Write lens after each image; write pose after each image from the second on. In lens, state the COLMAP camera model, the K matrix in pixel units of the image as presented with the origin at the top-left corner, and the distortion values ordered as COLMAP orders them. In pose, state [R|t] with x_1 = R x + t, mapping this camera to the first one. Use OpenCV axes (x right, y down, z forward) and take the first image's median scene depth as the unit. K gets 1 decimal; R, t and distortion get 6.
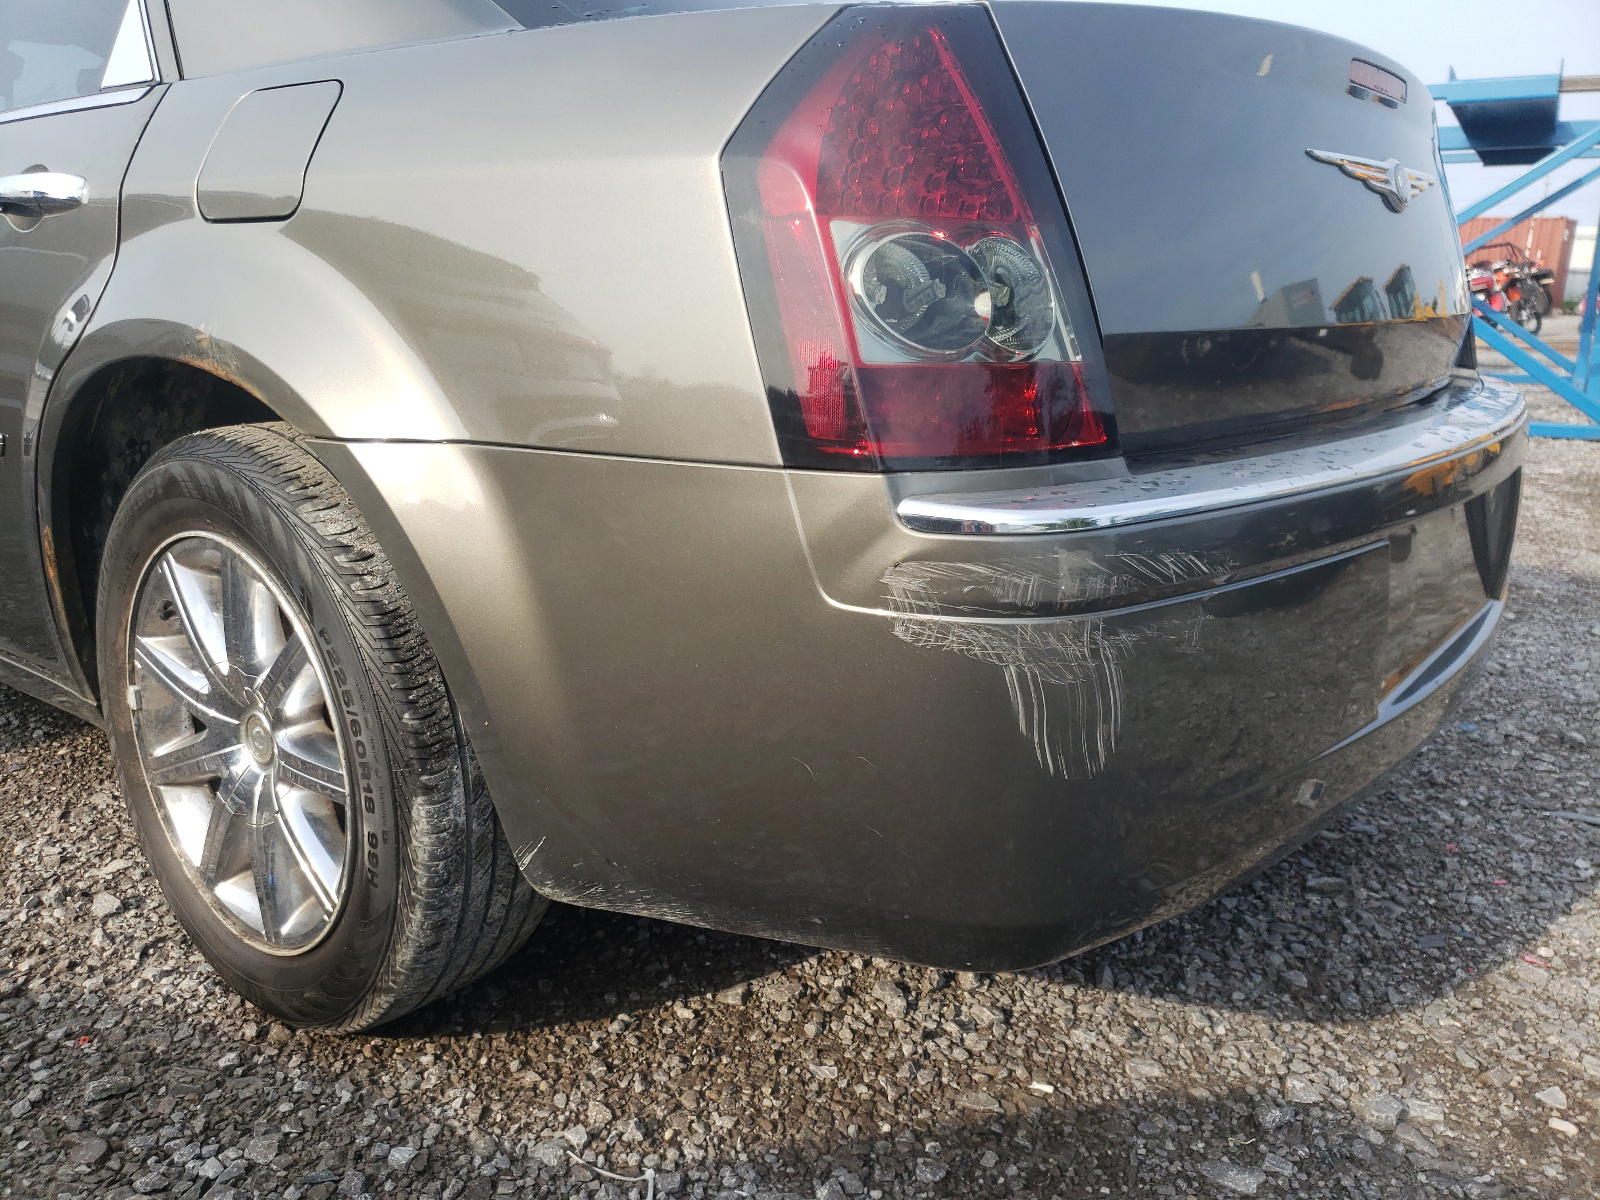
lens RADIAL K [[1240.2, 0, 857.3], [0, 1240.2, 666.0], [0, 0, 1]] dist [-0.007283, 0.031151]
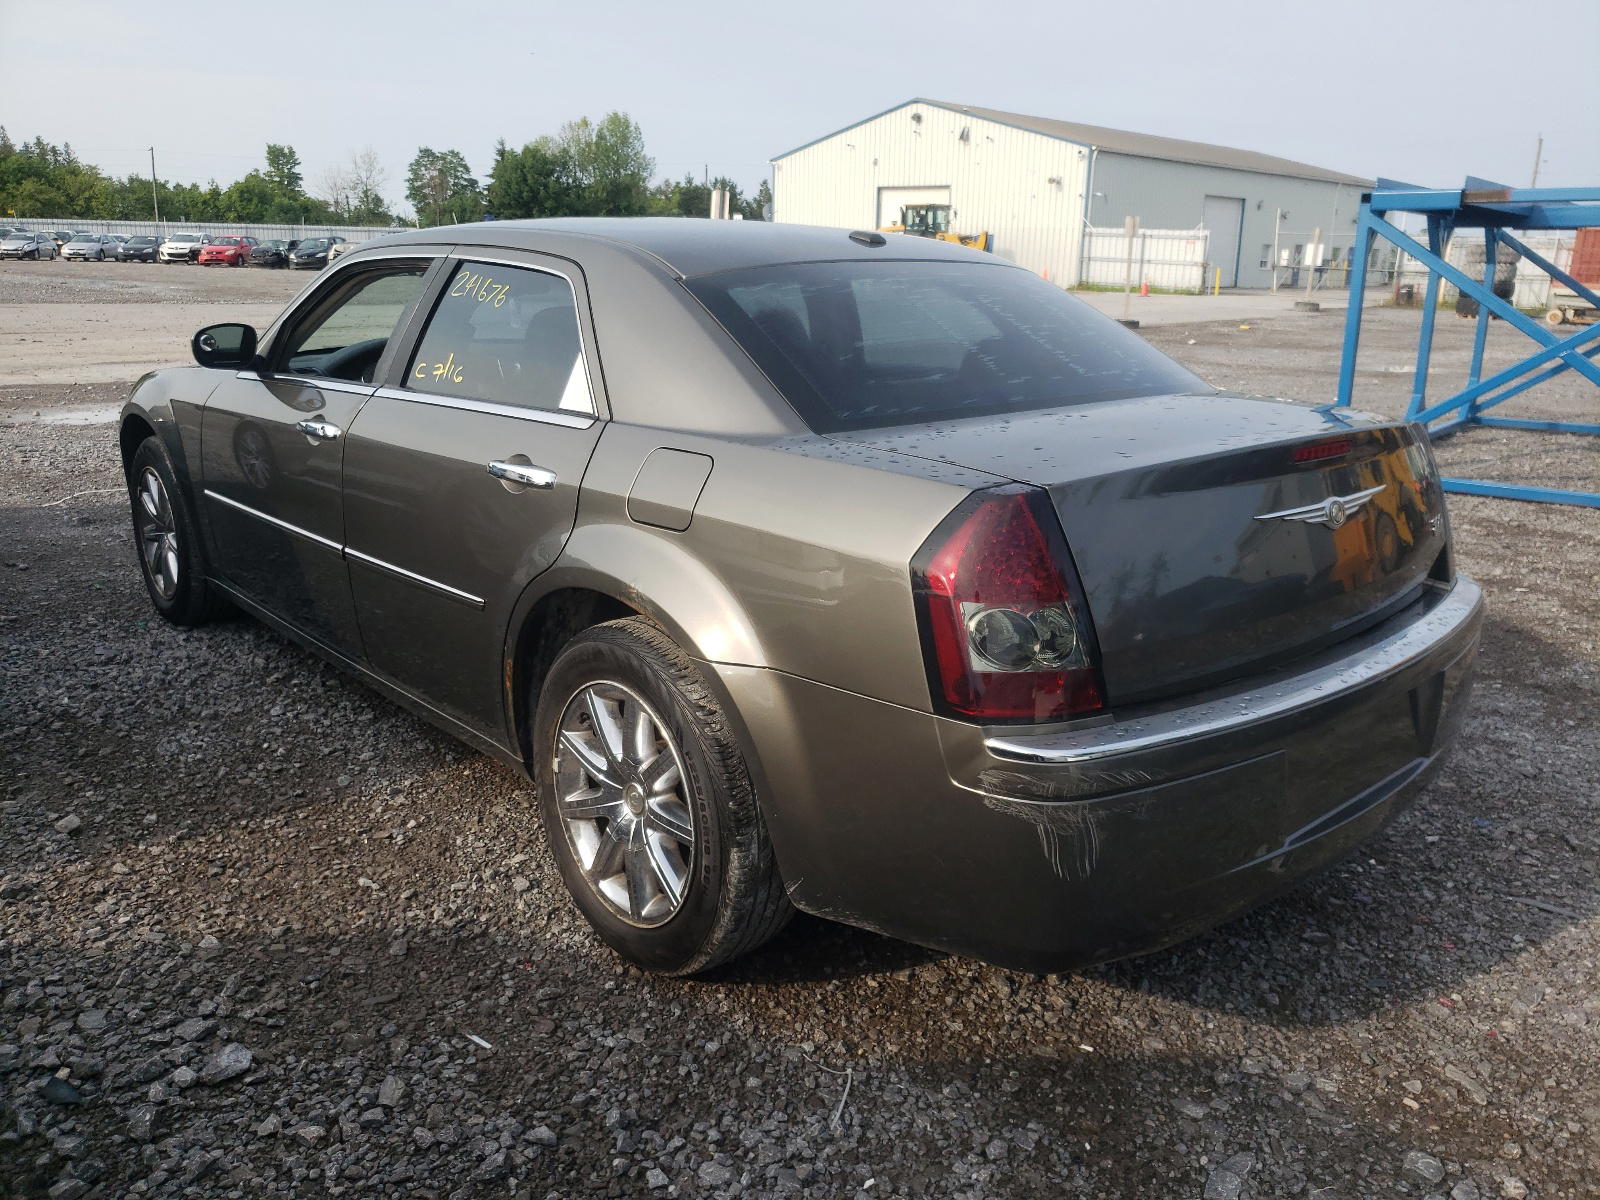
lens RADIAL K [[1240.2, 0, 857.3], [0, 1240.2, 666.0], [0, 0, 1]] dist [-0.007283, 0.031151]
pose [[0.986219, 0.052320, -0.156955, 0.078408], [-0.051559, 0.998630, 0.008921, -0.157453], [0.157207, -0.000706, 0.987565, -0.642976]]
